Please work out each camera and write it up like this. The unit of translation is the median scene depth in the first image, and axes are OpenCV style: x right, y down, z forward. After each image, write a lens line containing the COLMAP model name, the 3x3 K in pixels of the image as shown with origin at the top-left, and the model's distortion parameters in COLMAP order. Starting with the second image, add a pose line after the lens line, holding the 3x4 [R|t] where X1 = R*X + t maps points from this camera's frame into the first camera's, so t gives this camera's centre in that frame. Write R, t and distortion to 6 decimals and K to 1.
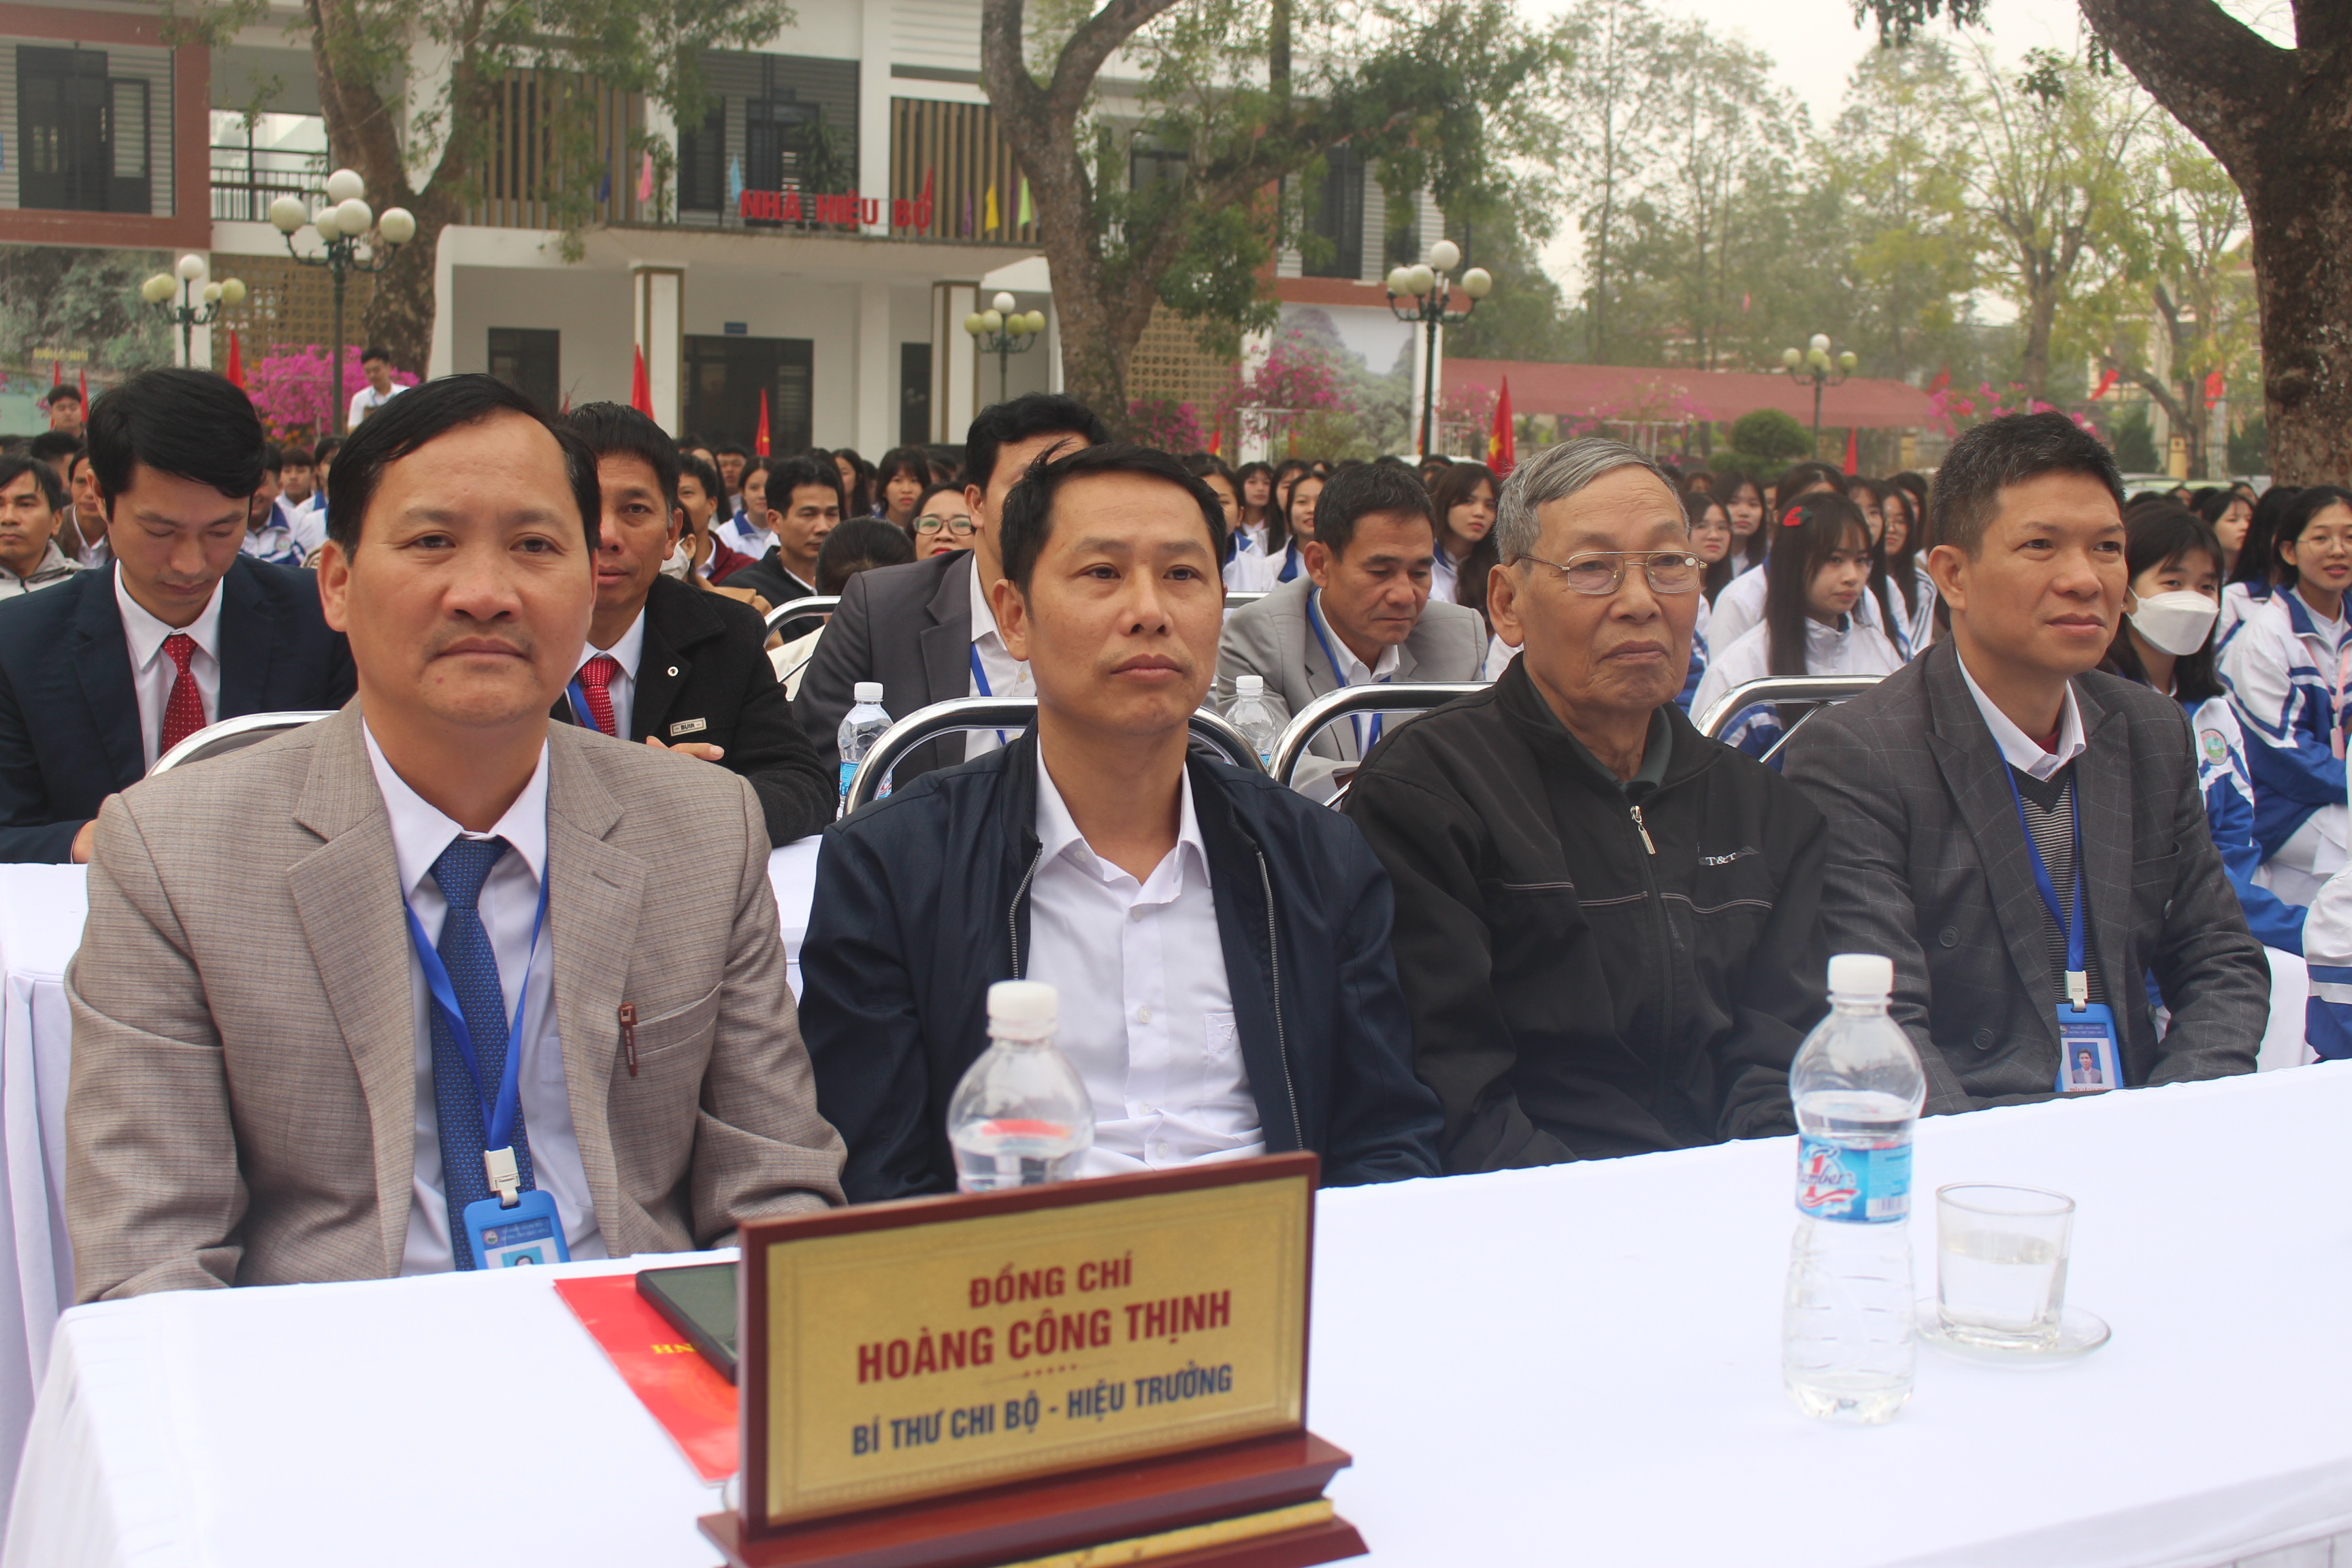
lens RADIAL K [[2731.1, 0, 1176.0], [0, 2731.1, 784.0], [0, 0, 1]] dist [-0.118114, 0.138639]
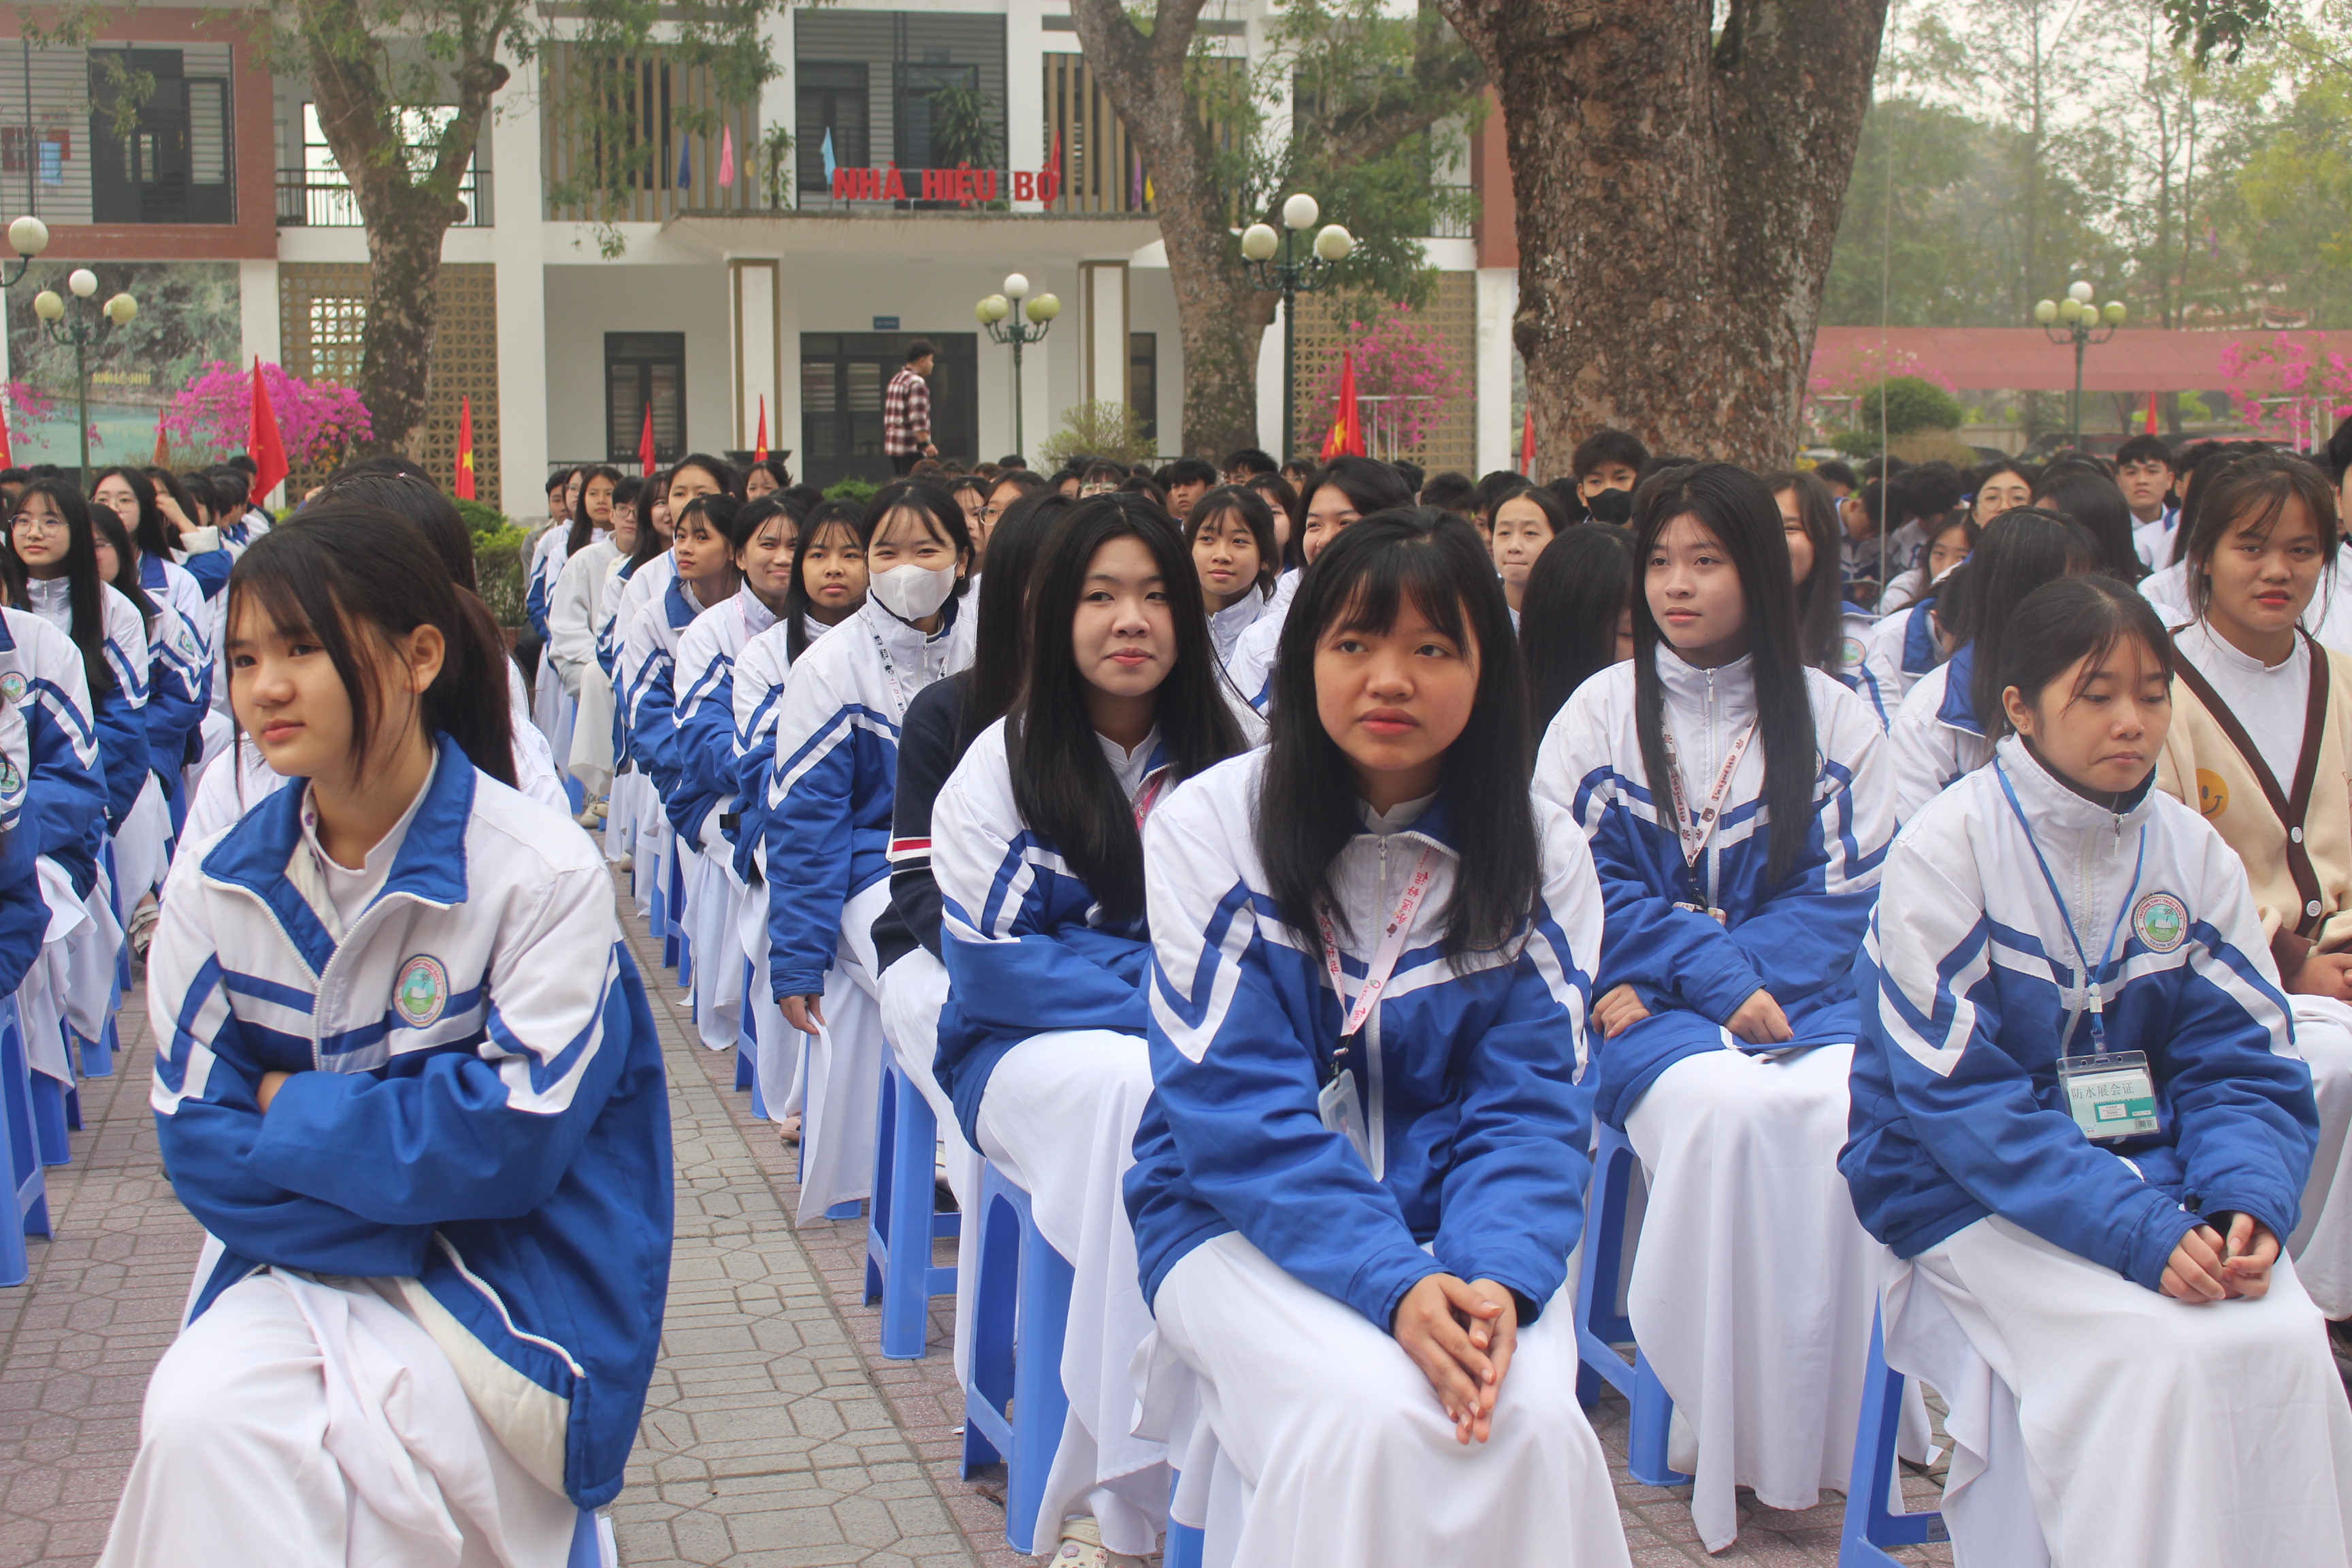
lens RADIAL K [[3148.5, 0, 1176.0], [0, 3148.5, 784.0], [0, 0, 1]] dist [-0.076027, 0.019874]
pose [[0.976281, -0.007061, -0.216394, 0.172868], [0.003546, 0.999856, -0.016625, 0.000015], [0.216480, 0.015463, 0.976165, 0.024617]]
